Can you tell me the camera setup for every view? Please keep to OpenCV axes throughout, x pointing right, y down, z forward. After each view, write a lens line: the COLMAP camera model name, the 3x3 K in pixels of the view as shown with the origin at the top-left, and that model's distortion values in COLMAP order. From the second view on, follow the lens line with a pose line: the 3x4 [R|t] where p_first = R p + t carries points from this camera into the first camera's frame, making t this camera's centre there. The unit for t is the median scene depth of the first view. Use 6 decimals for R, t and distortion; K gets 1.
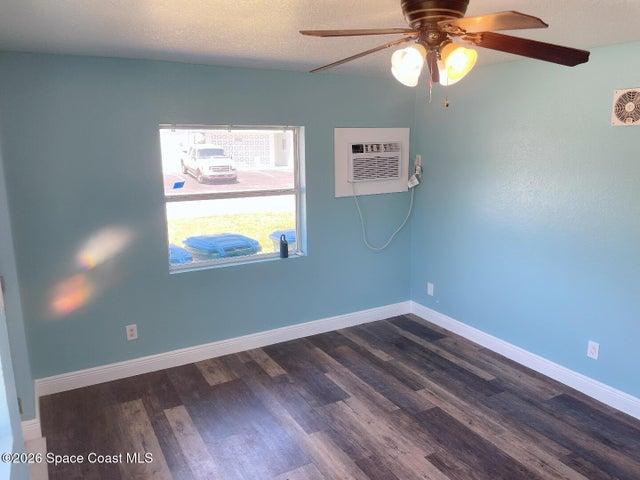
lens RADIAL K [[485.7, 0, 319.0], [0, 485.7, 236.3], [0, 0, 1]] dist [0.098129, -0.125368]
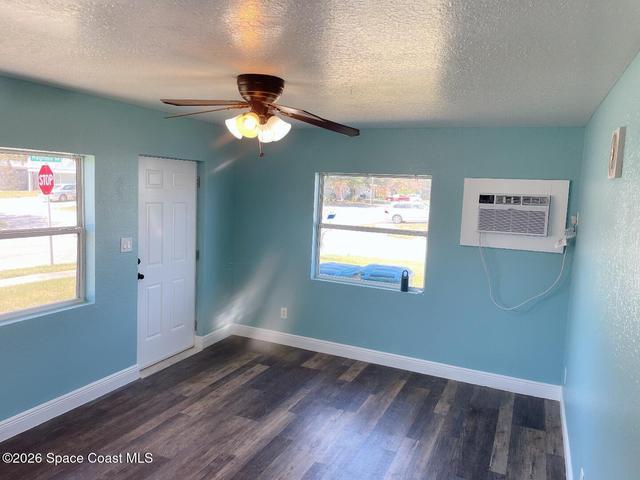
lens RADIAL K [[485.7, 0, 319.0], [0, 485.7, 236.3], [0, 0, 1]] dist [0.098129, -0.125368]
pose [[0.591846, 0.118136, -0.797347, 0.684361], [-0.204291, 0.978888, -0.006605, -0.032050], [0.779733, 0.166800, 0.603485, 0.158338]]
